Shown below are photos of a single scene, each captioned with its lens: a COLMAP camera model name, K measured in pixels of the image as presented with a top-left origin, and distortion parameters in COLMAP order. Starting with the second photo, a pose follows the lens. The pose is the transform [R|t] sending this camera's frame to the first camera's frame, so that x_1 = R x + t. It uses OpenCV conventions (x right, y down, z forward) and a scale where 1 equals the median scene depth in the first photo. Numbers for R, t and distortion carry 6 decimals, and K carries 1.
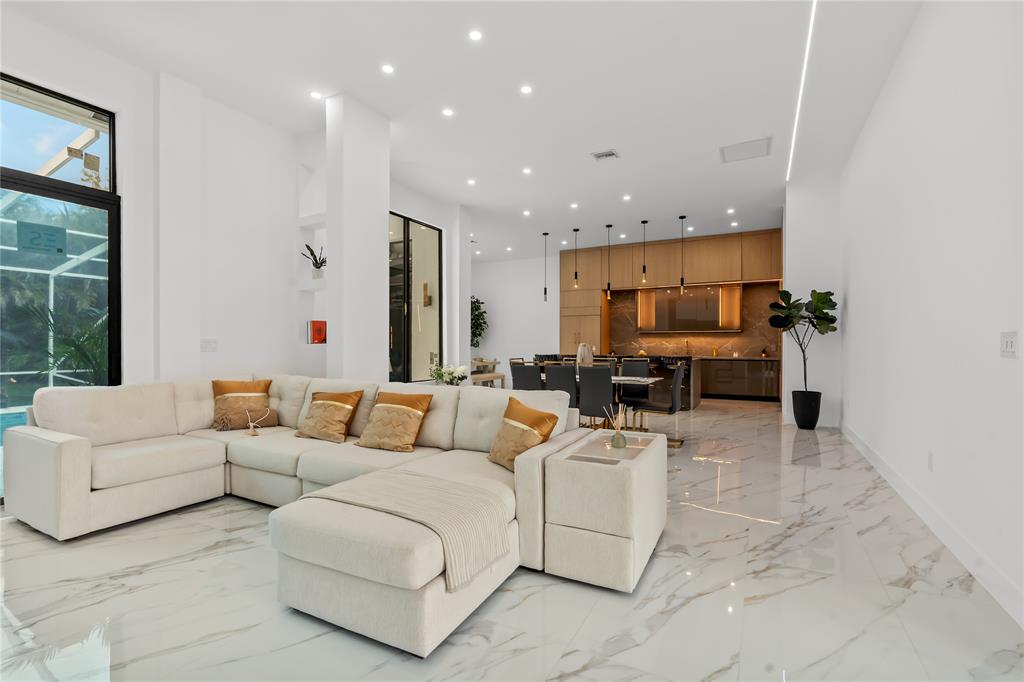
lens RADIAL K [[465.5, 0, 510.4], [0, 465.5, 344.4], [0, 0, 1]] dist [-0.003350, -0.000524]
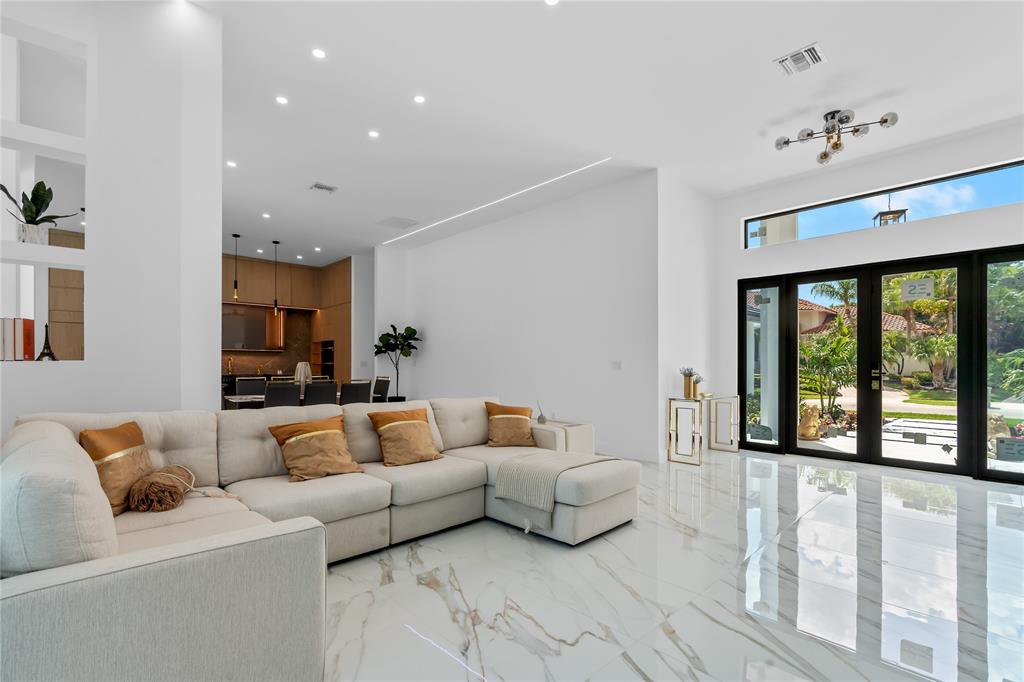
lens RADIAL K [[465.5, 0, 510.4], [0, 465.5, 344.4], [0, 0, 1]] dist [-0.003350, -0.000524]
pose [[0.311095, 0.041038, 0.949493, -1.059890], [-0.002721, 0.999102, -0.042291, 0.001997], [-0.950375, 0.010573, 0.310927, 0.404758]]
